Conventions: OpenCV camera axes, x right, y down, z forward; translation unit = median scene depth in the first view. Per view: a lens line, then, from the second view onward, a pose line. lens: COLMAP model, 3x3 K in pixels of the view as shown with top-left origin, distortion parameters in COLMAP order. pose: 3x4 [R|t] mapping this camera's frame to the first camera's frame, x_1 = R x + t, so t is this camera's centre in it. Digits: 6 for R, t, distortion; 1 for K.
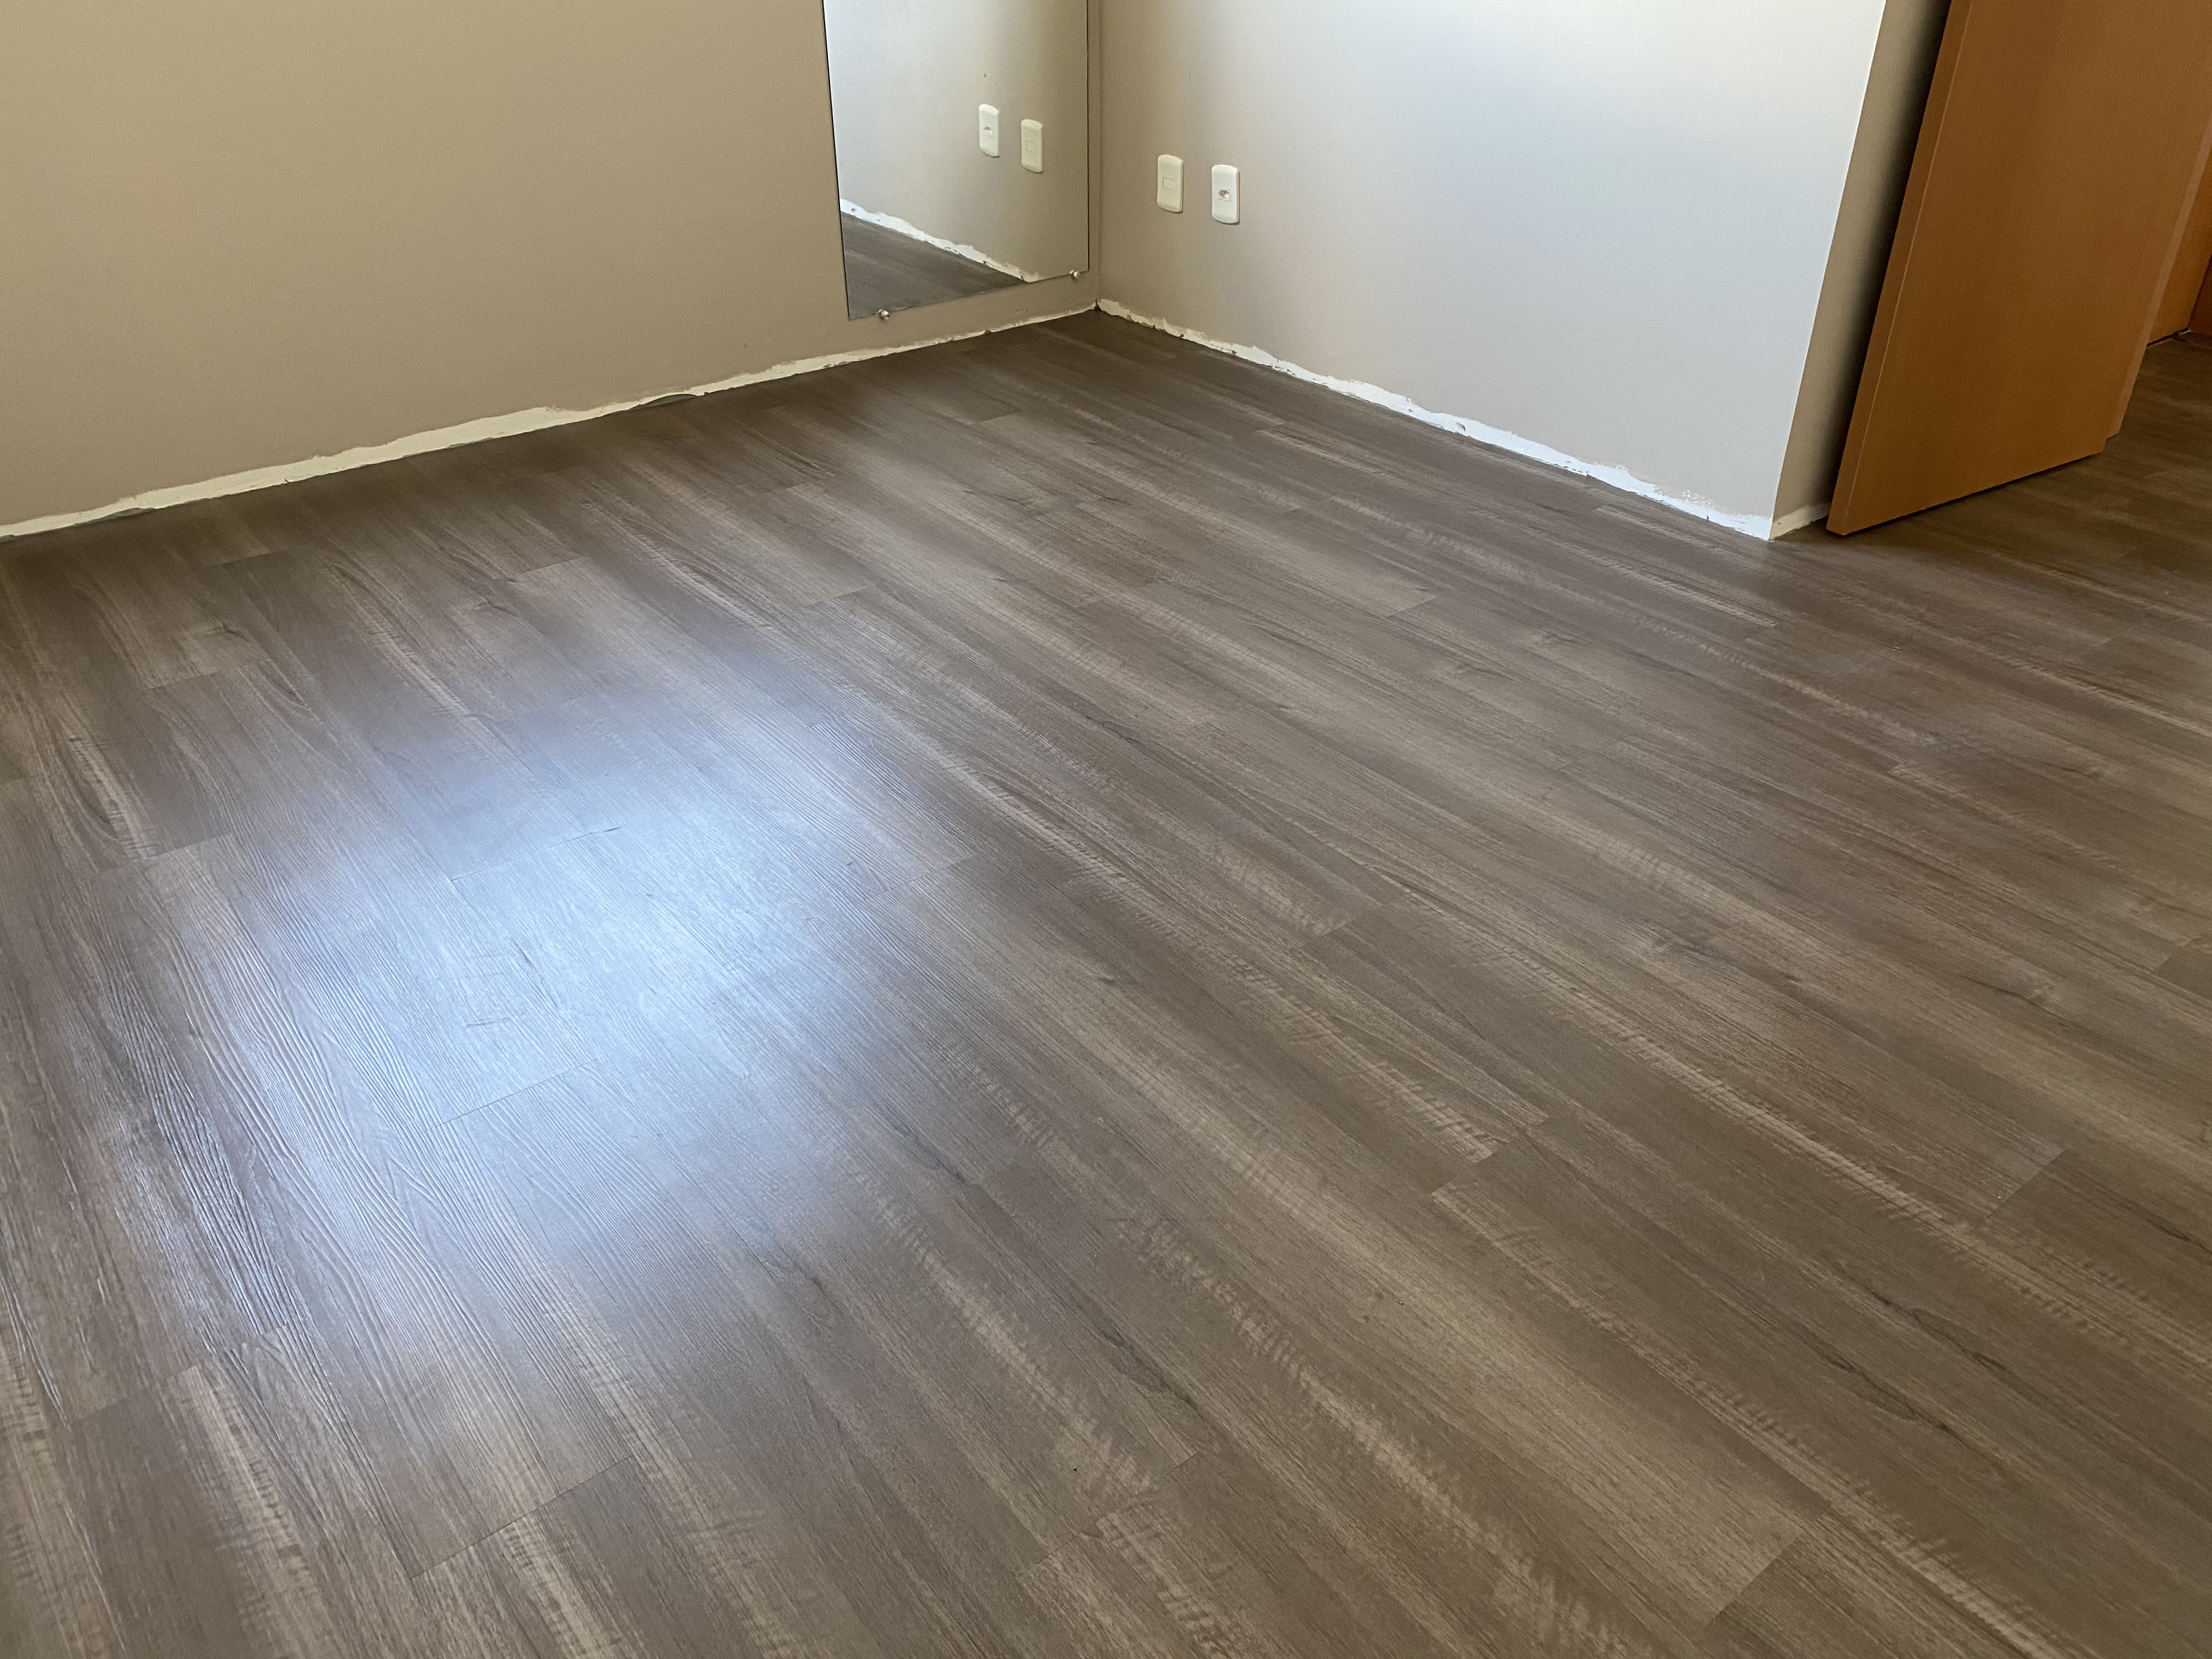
lens RADIAL K [[1687.3, 0, 1107.4], [0, 1687.3, 827.2], [0, 0, 1]] dist [0.042925, -0.043553]
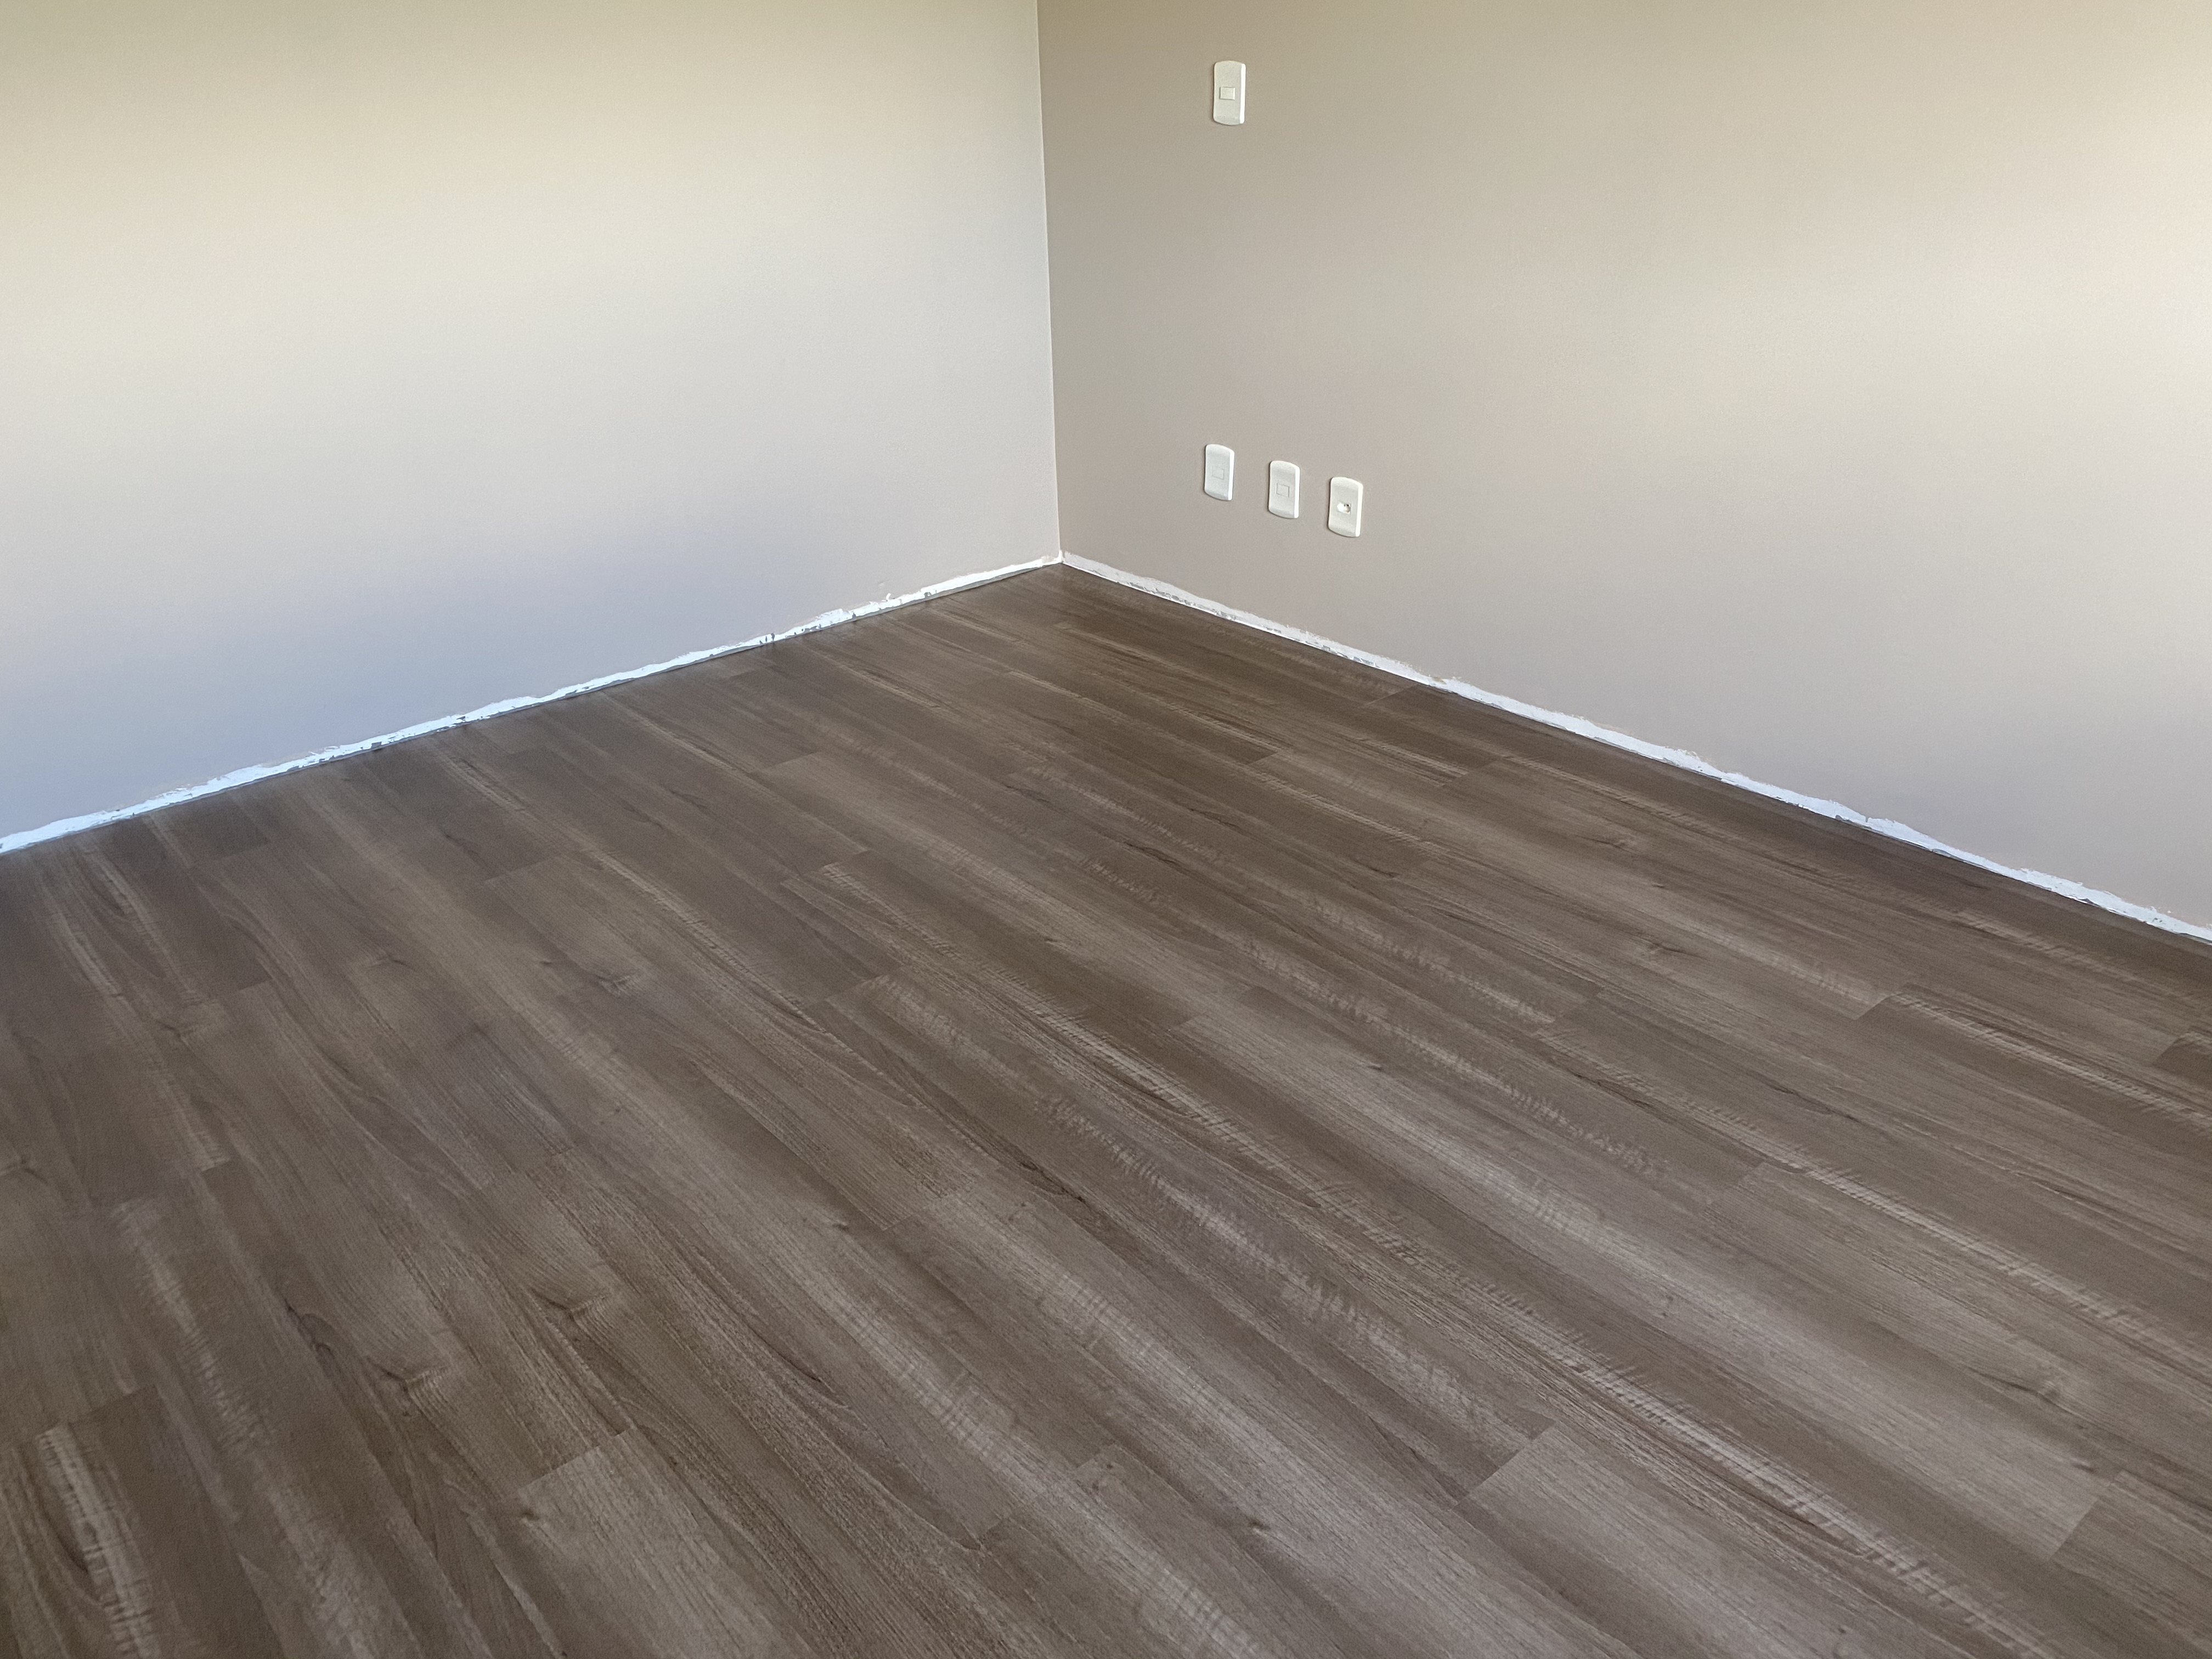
lens RADIAL K [[1687.3, 0, 1109.8], [0, 1687.3, 823.2], [0, 0, 1]] dist [0.042925, -0.043553]
pose [[-0.998645, 0.042128, -0.030558, -0.007072], [-0.004088, 0.521855, 0.853025, -0.765519], [0.051883, 0.851993, -0.520975, 1.108694]]
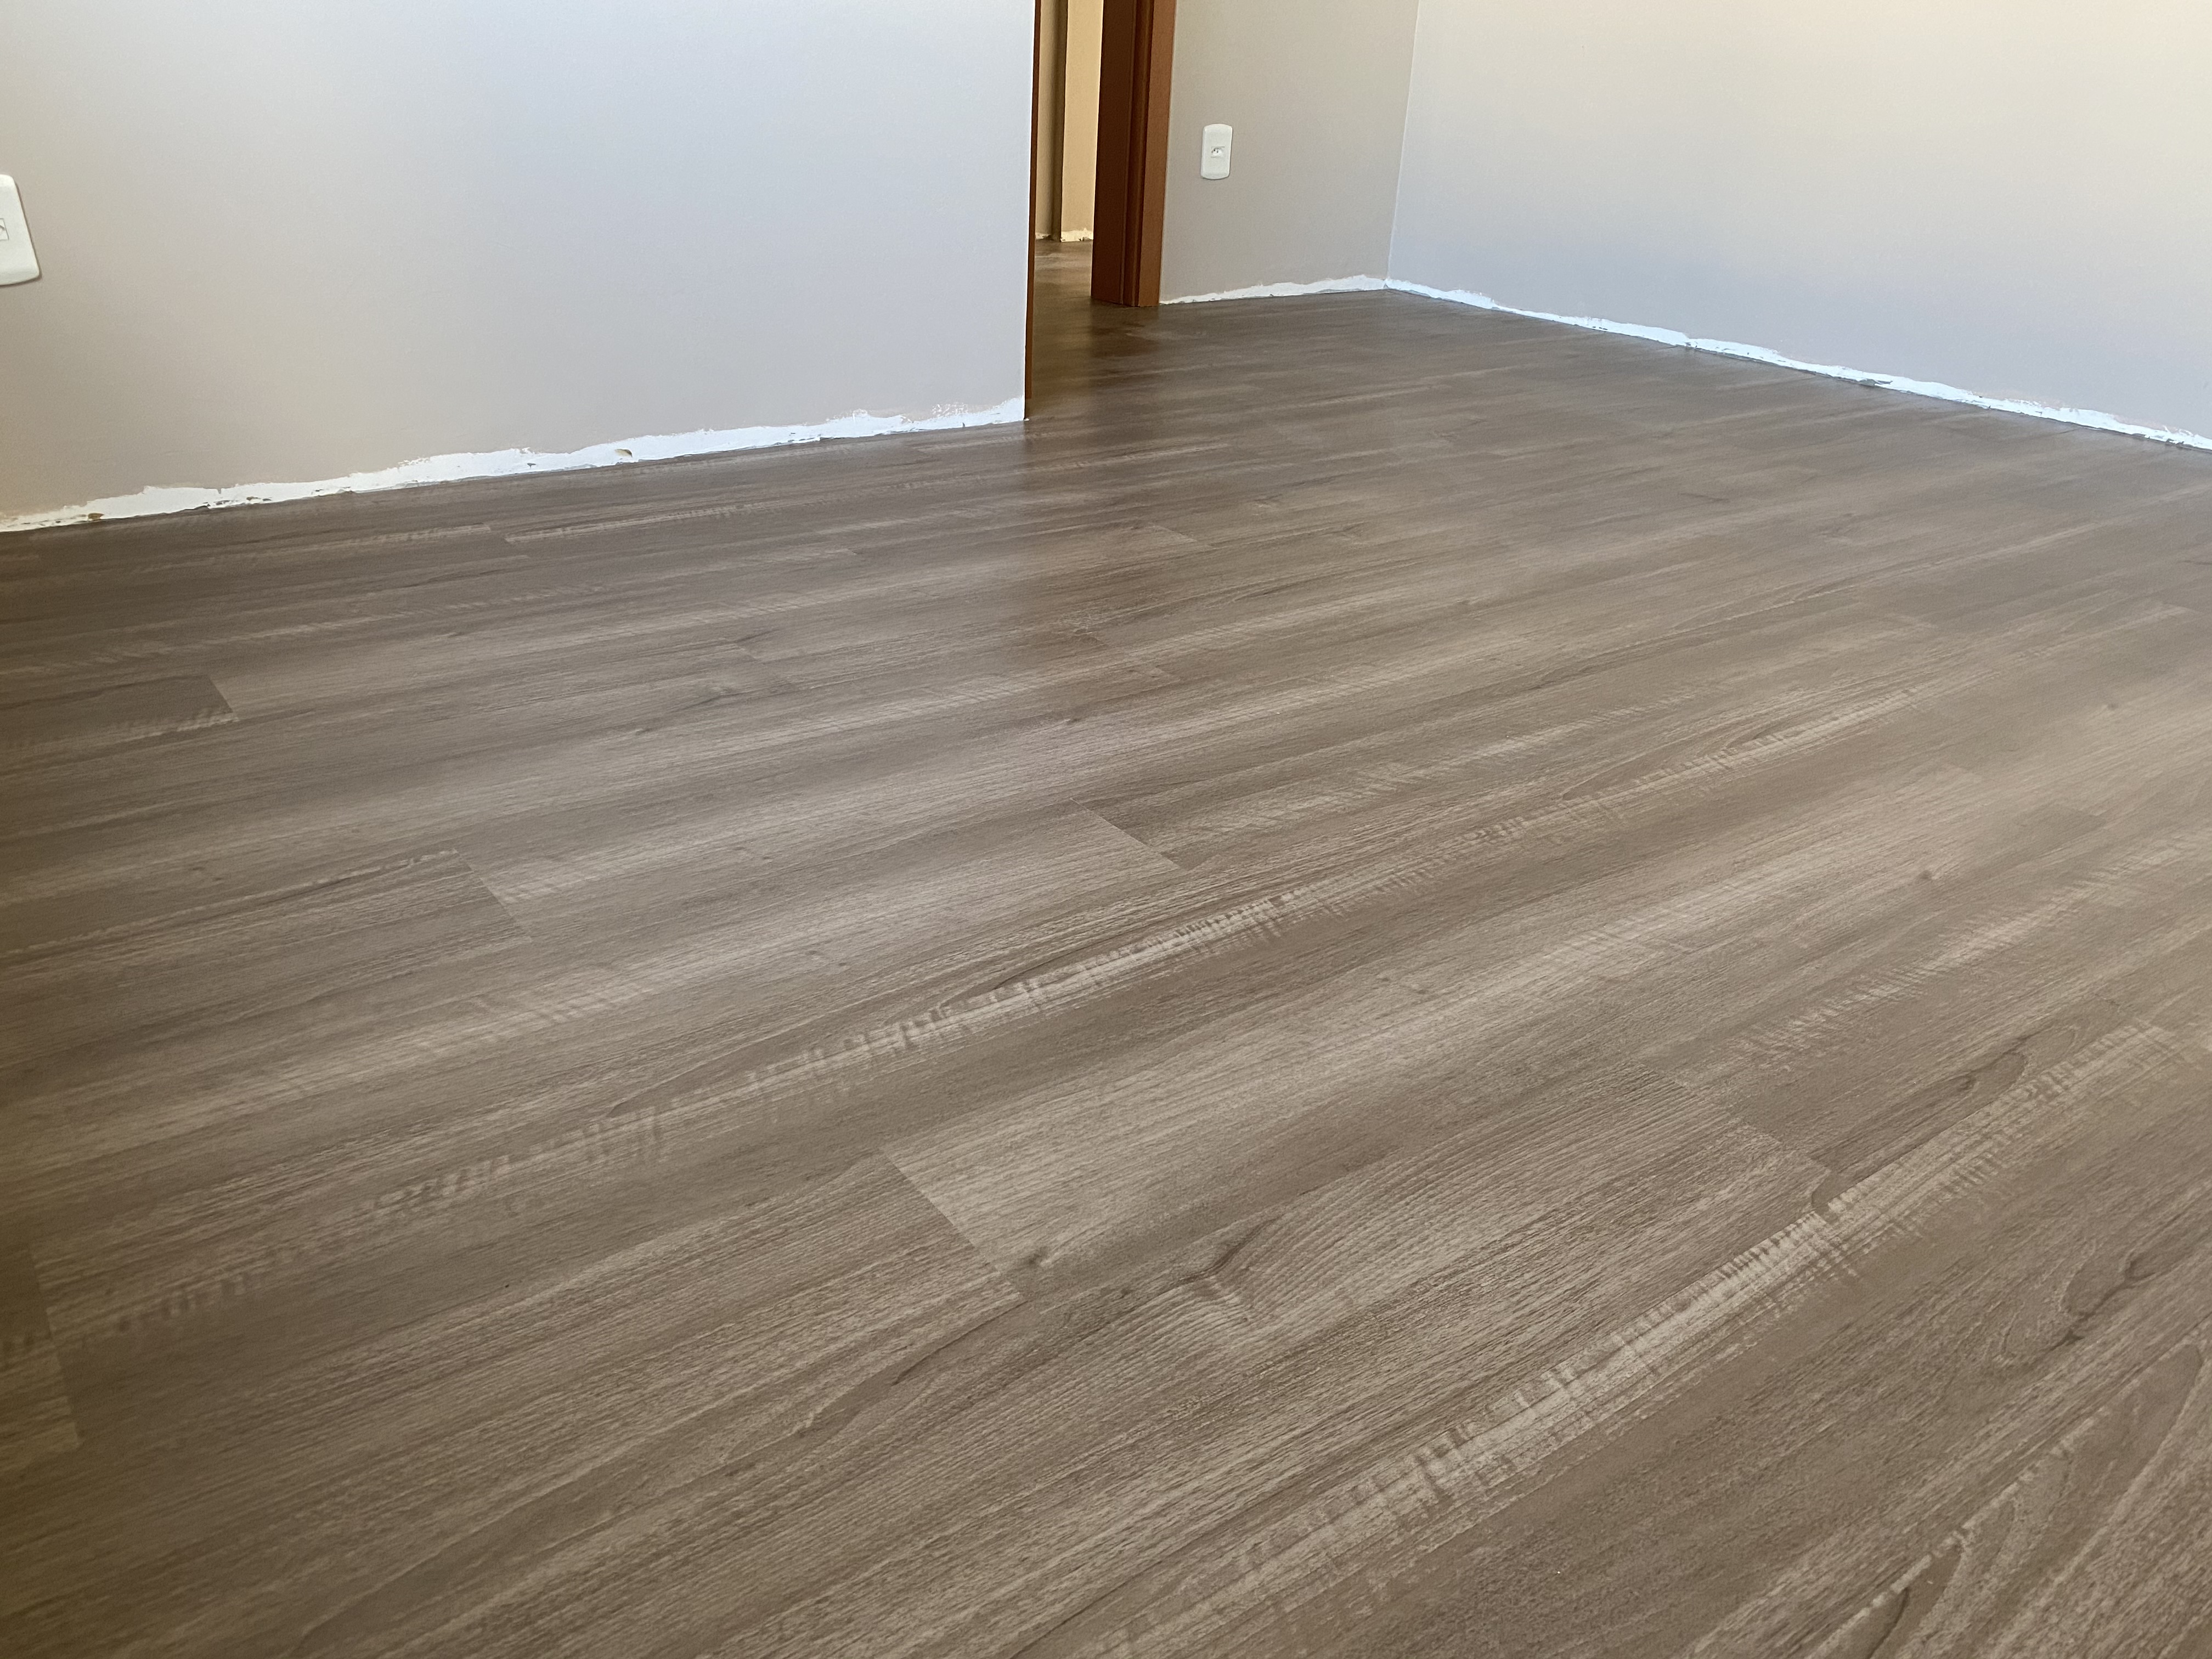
lens RADIAL K [[1687.3, 0, 1109.2], [0, 1687.3, 834.2], [0, 0, 1]] dist [0.042925, -0.043553]
pose [[0.026499, -0.434512, 0.900276, -0.621128], [0.496345, 0.787456, 0.365451, -0.329760], [-0.867721, 0.437164, 0.236534, 0.879046]]
